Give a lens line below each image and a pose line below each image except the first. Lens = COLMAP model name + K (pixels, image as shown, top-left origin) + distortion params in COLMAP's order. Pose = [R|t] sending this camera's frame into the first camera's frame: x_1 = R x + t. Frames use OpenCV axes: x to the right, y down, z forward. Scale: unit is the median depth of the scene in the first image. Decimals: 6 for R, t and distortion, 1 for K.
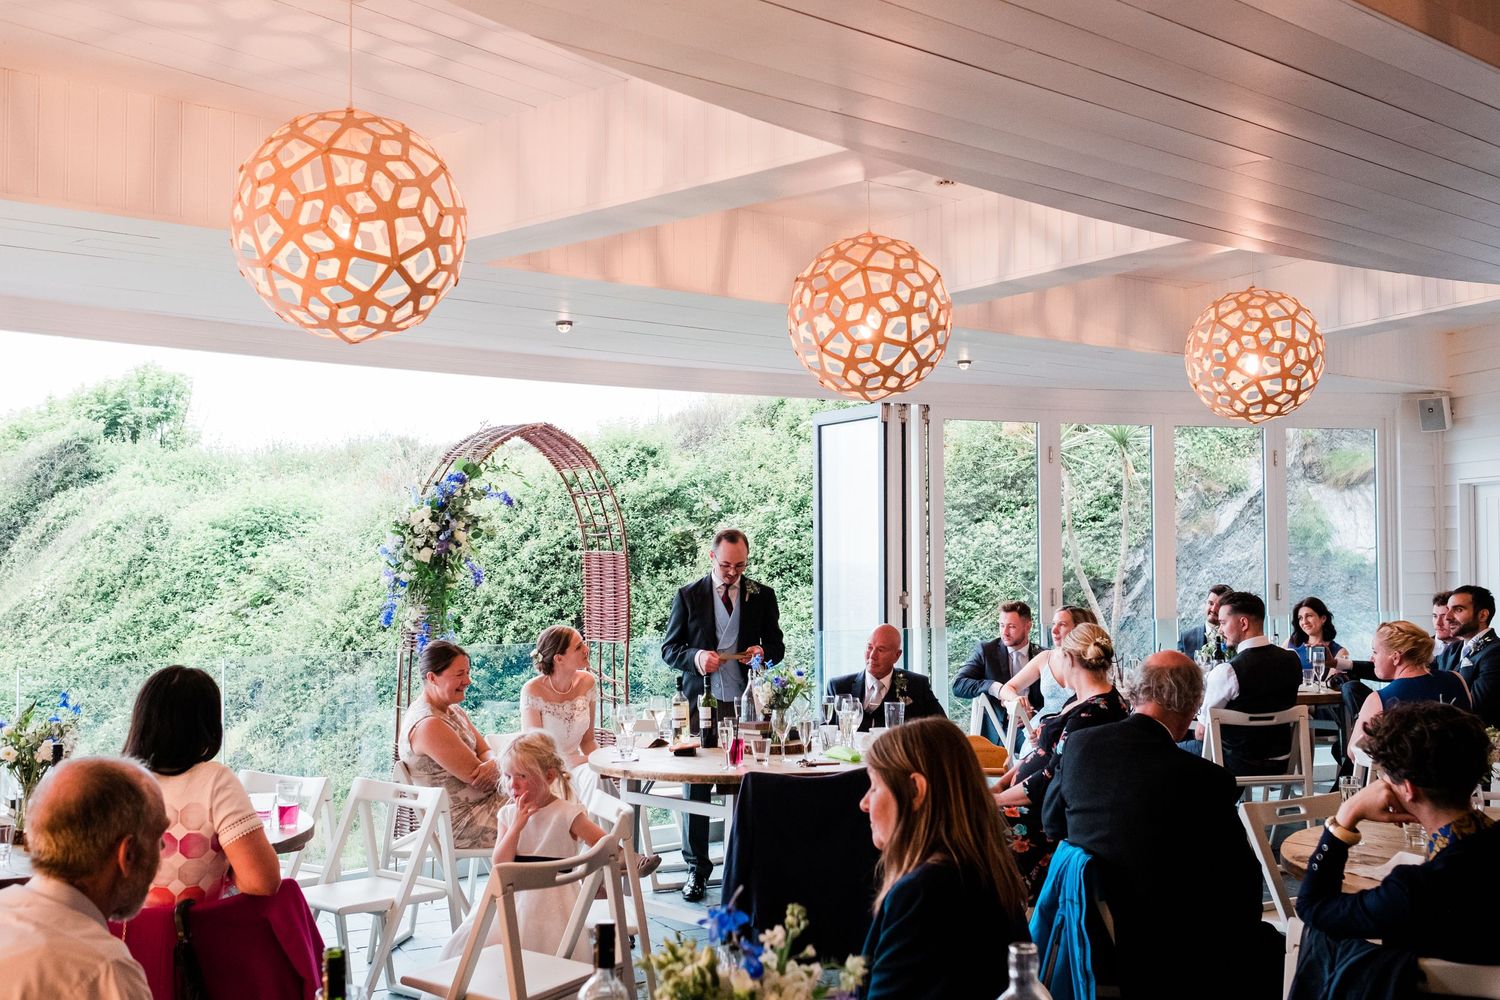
lens RADIAL K [[1553.0, 0, 750.0], [0, 1553.0, 500.0], [0, 0, 1]] dist [-0.019974, 0.078129]
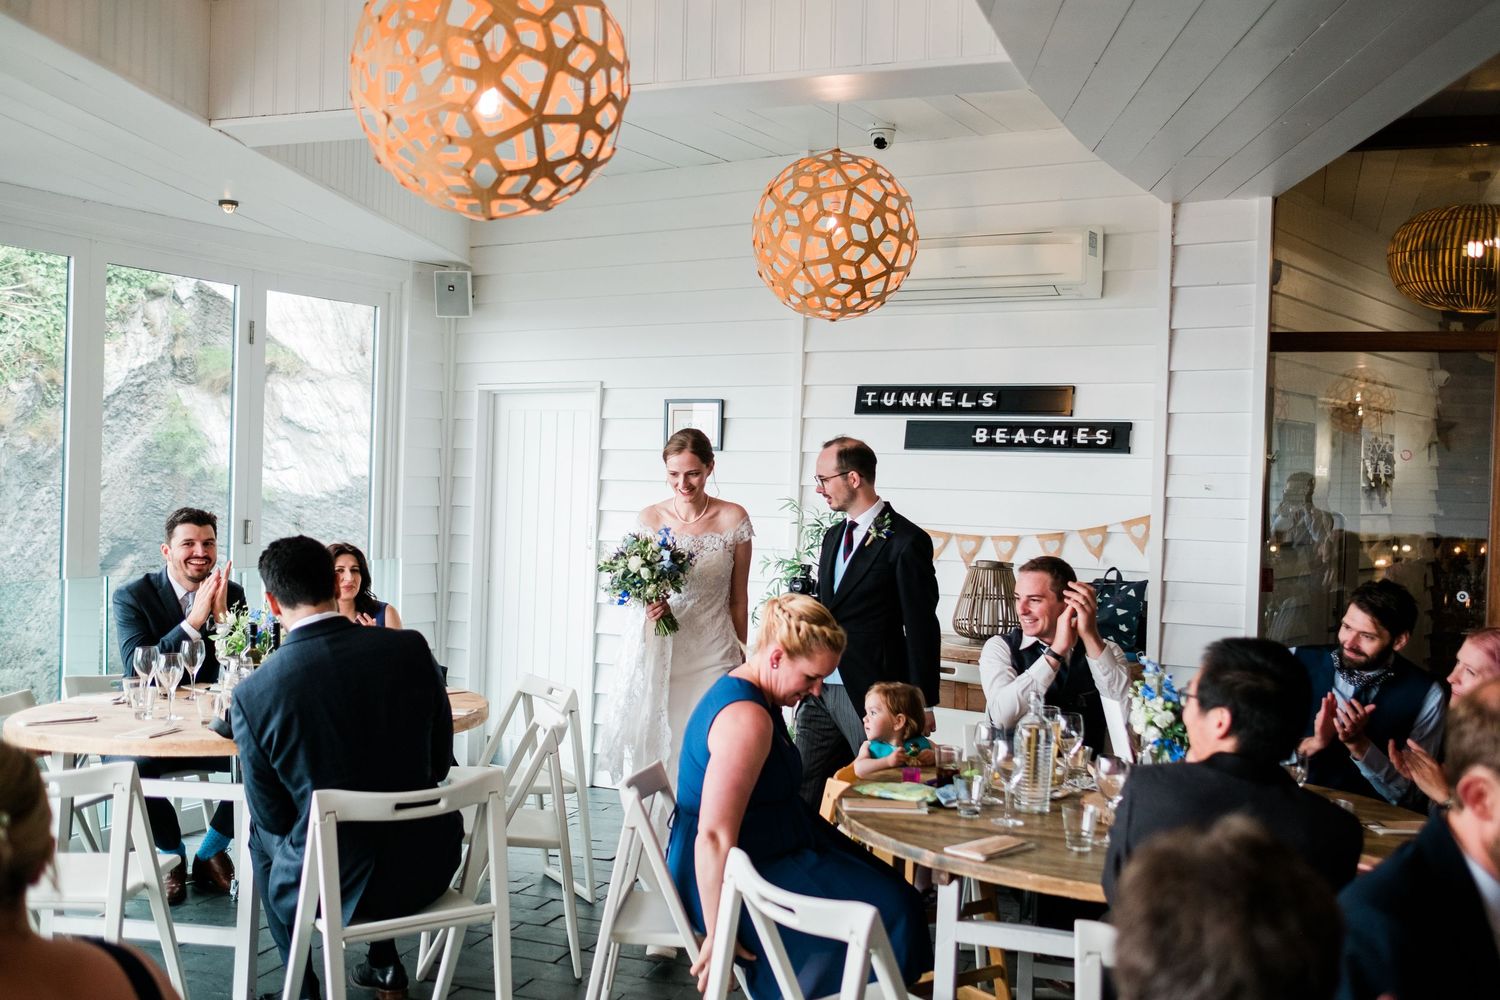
lens RADIAL K [[1553.0, 0, 750.0], [0, 1553.0, 500.0], [0, 0, 1]] dist [-0.019974, 0.078129]
pose [[0.716879, 0.021633, 0.696862, 0.017444], [-0.059534, 0.997767, 0.030270, 0.007751], [-0.694651, -0.063188, 0.716566, 0.231311]]
